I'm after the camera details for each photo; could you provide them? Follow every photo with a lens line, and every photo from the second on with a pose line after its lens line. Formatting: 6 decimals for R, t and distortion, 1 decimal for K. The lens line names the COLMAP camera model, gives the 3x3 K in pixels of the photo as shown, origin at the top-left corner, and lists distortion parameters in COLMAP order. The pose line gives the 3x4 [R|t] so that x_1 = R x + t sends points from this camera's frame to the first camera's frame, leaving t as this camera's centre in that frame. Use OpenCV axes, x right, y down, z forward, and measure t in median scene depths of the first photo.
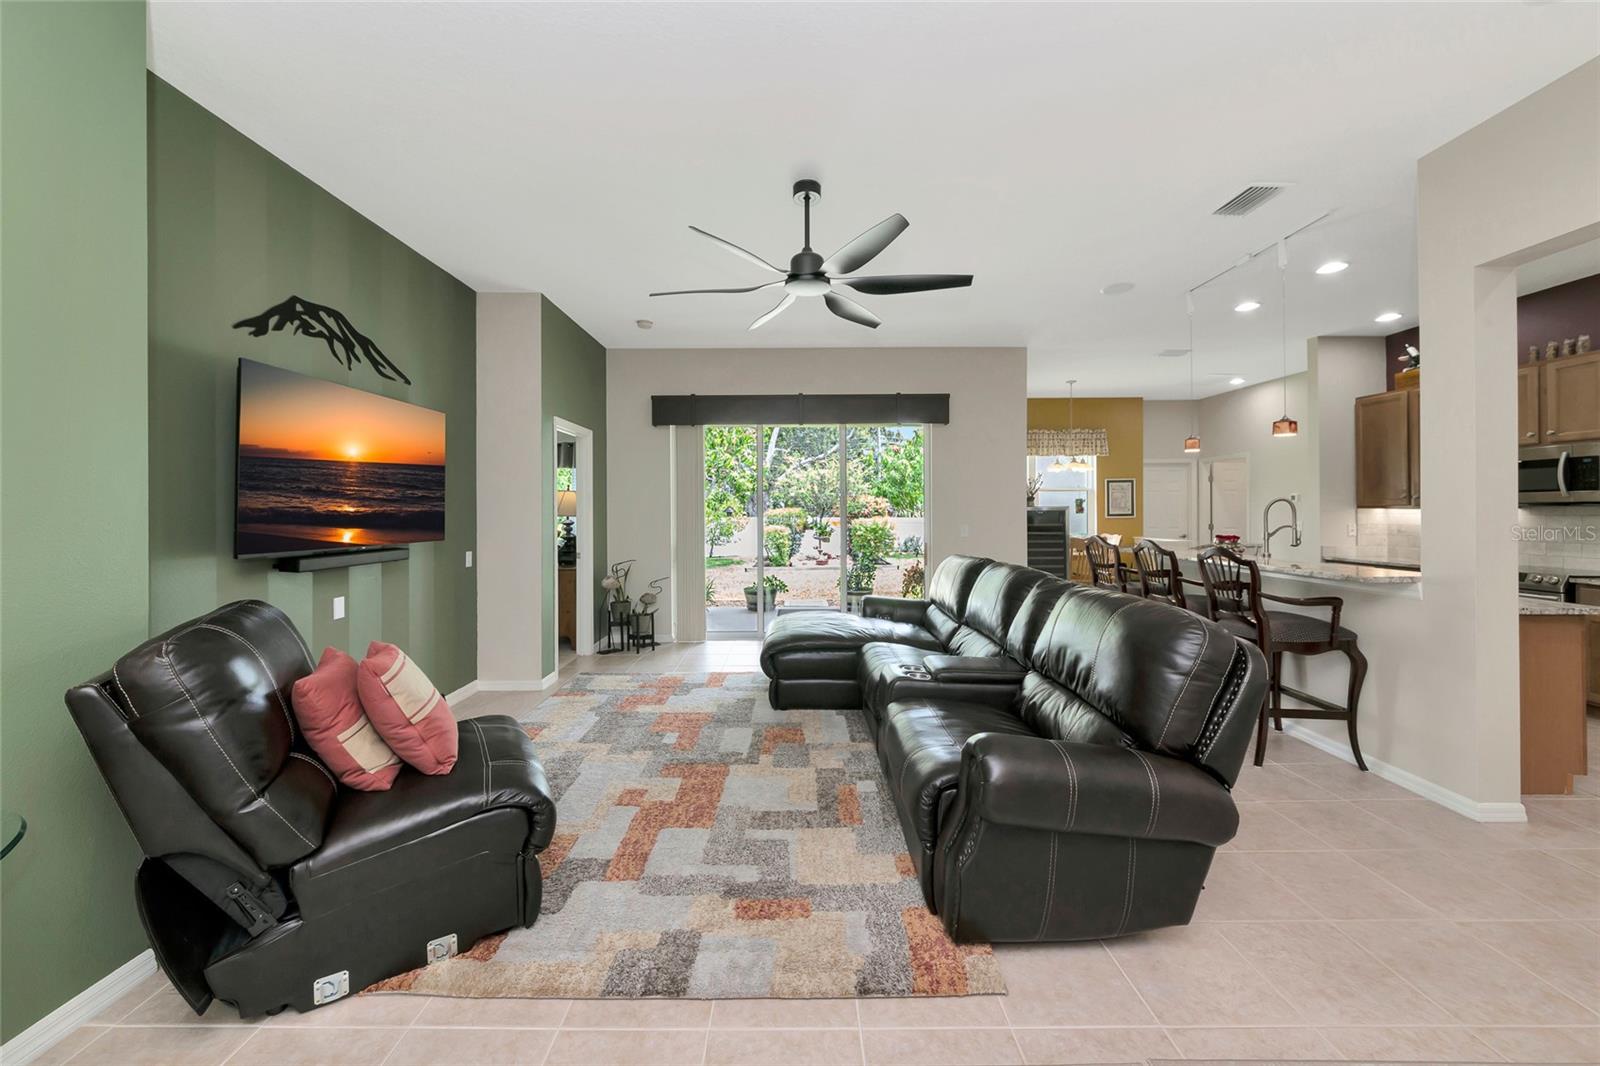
lens RADIAL K [[593.6, 0, 790.6], [0, 593.6, 506.7], [0, 0, 1]] dist [-0.009205, -0.000072]
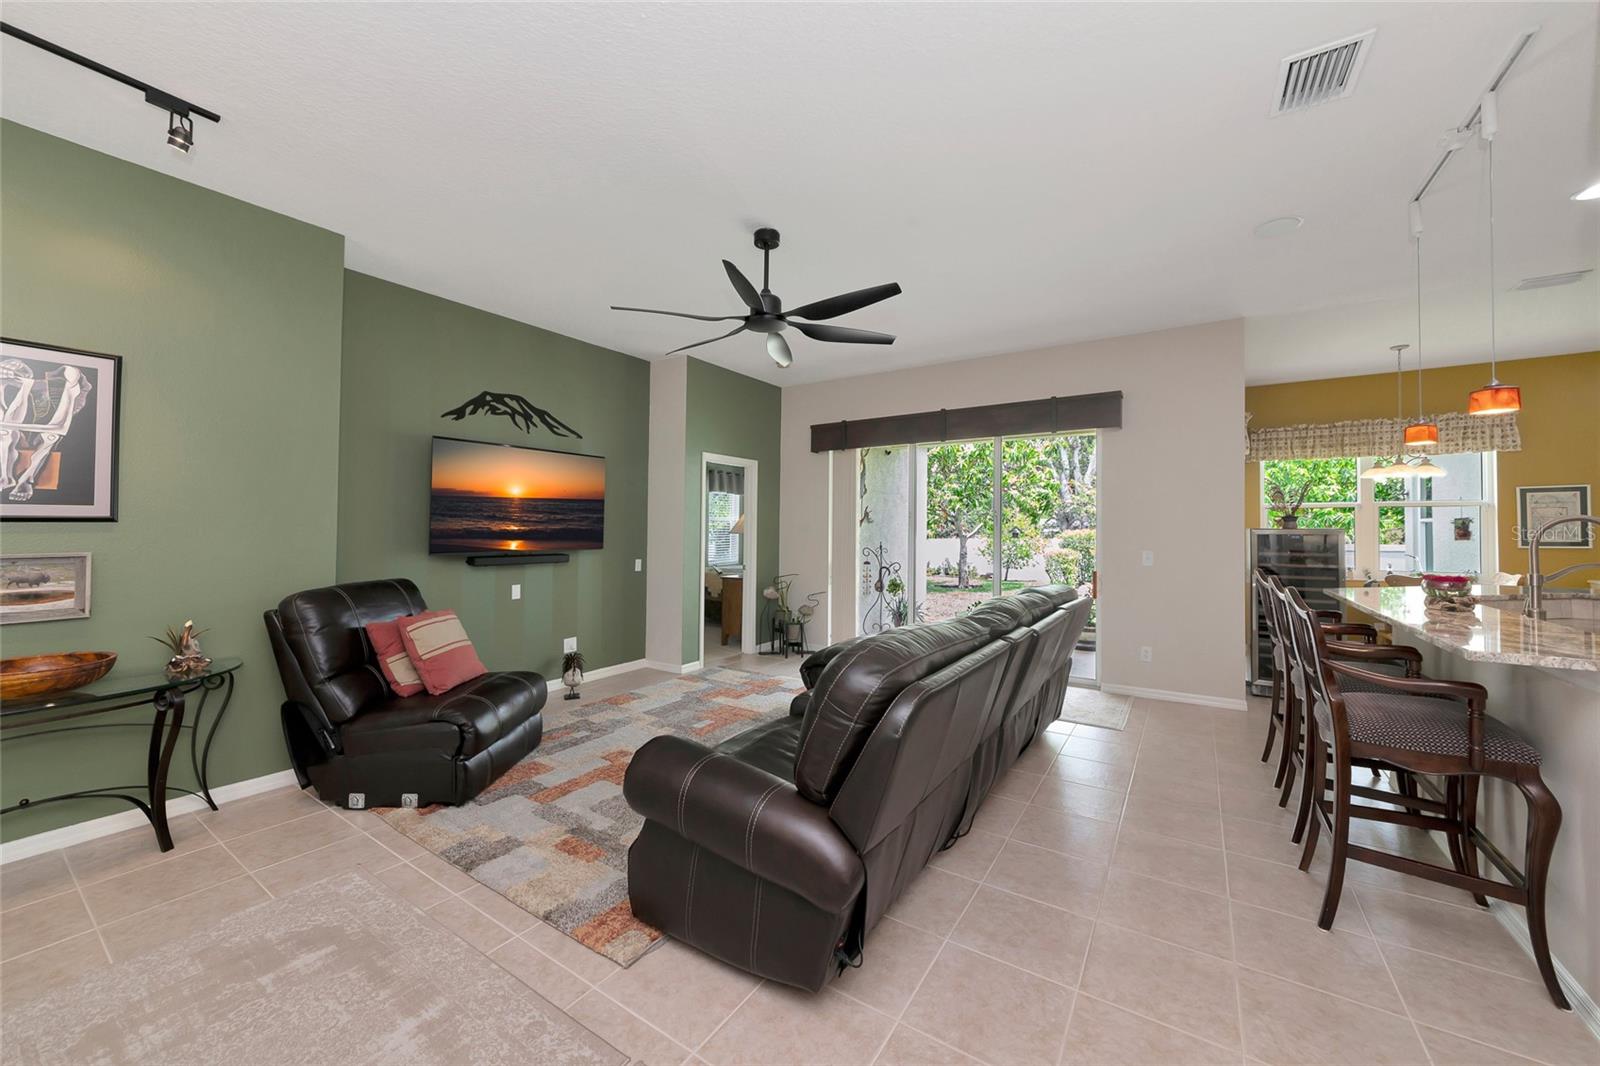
lens RADIAL K [[596.7, 0, 791.6], [0, 596.7, 510.7], [0, 0, 1]] dist [-0.008886, 0.000179]
pose [[0.833052, -0.008098, -0.553136, 0.623085], [-0.006368, 0.999686, -0.024225, -0.002757], [0.553158, 0.023703, 0.832739, 0.112551]]
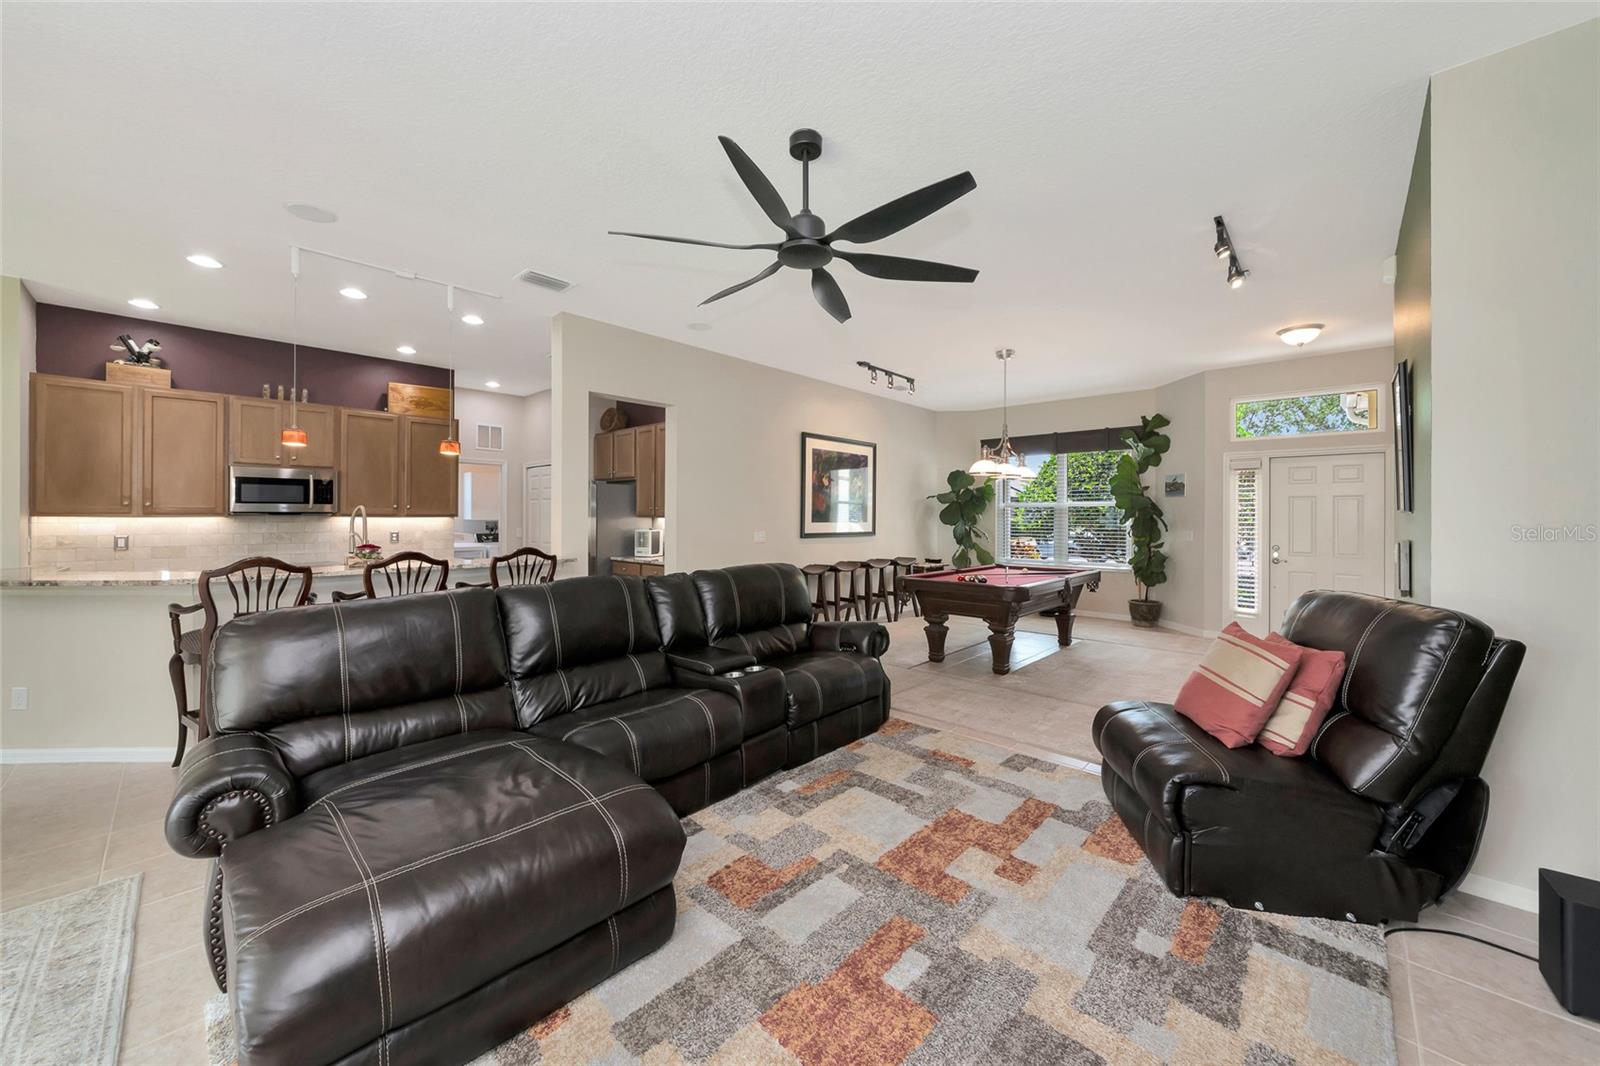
lens RADIAL K [[589.7, 0, 795.7], [0, 589.7, 517.0], [0, 0, 1]] dist [-0.007554, 0.000125]
pose [[-0.732598, 0.003582, 0.680652, -0.495932], [-0.001481, 0.999975, -0.006857, 0.012306], [-0.680660, -0.006031, -0.732575, 1.497578]]
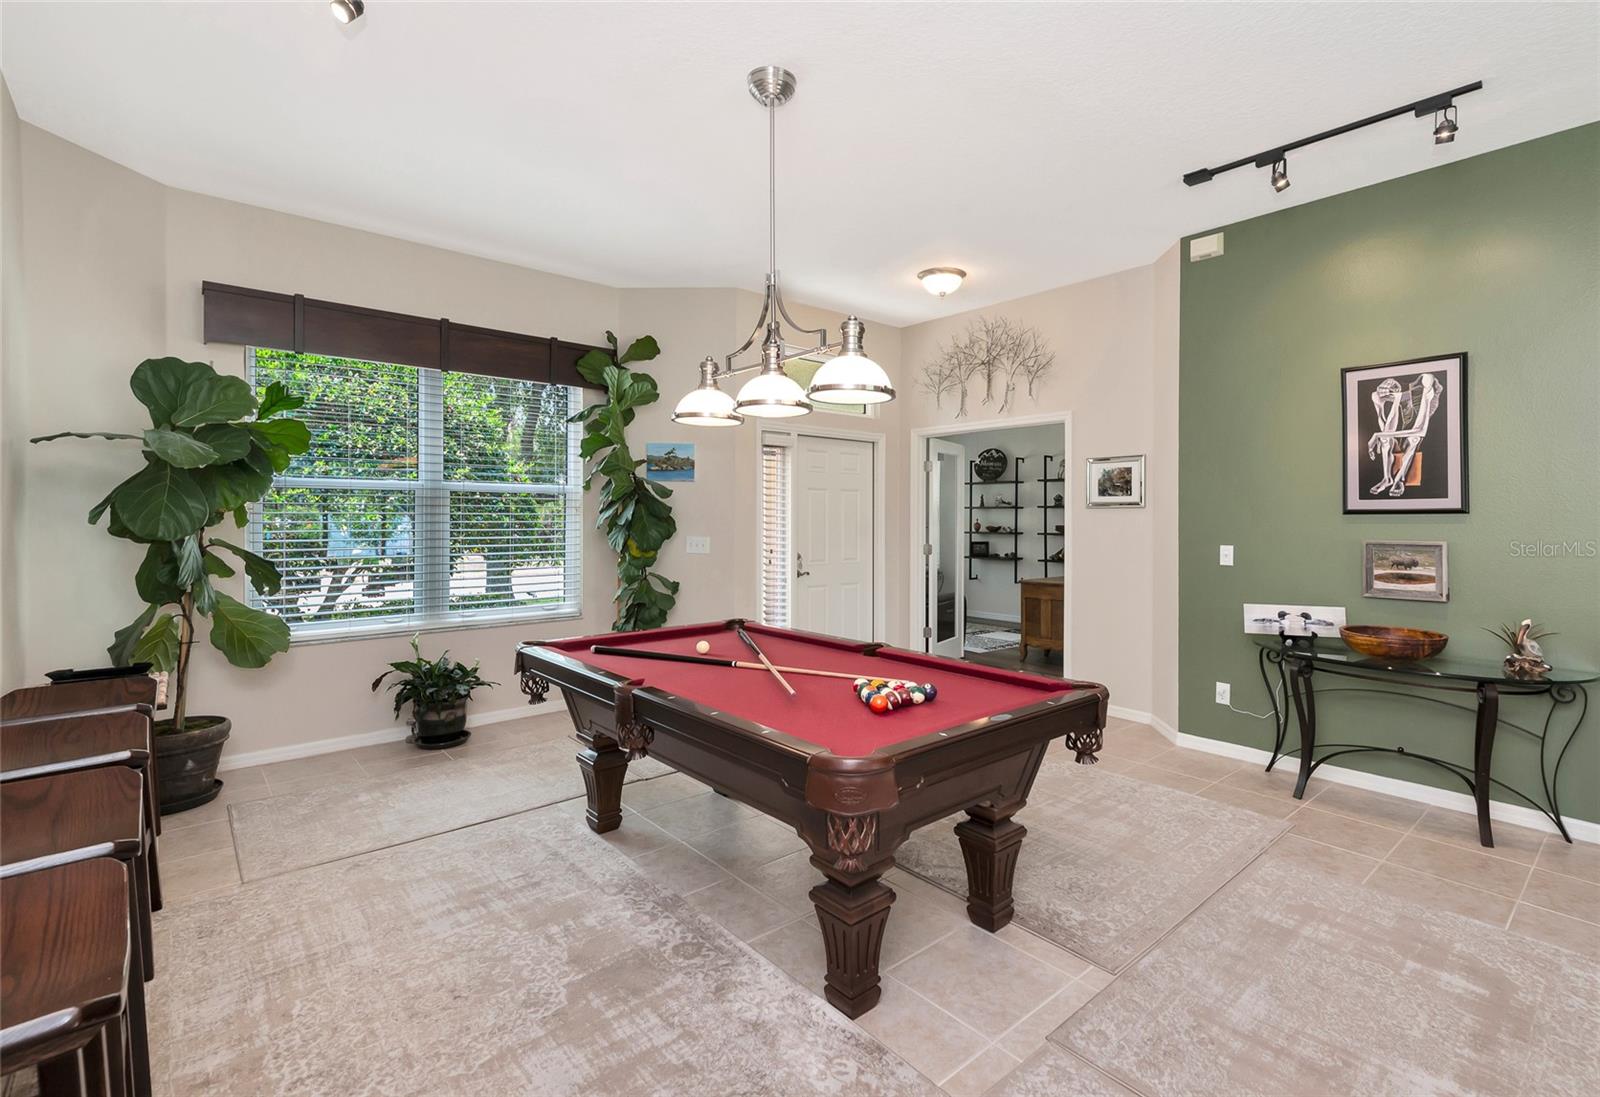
lens RADIAL K [[748.0, 0, 847.7], [0, 748.0, 518.8], [0, 0, 1]] dist [0.014957, -0.000298]
pose [[-0.737131, 0.003555, -0.675741, 0.772541], [0.001848, 0.999993, 0.003245, 0.001252], [0.675747, 0.001143, -0.737132, 0.462915]]
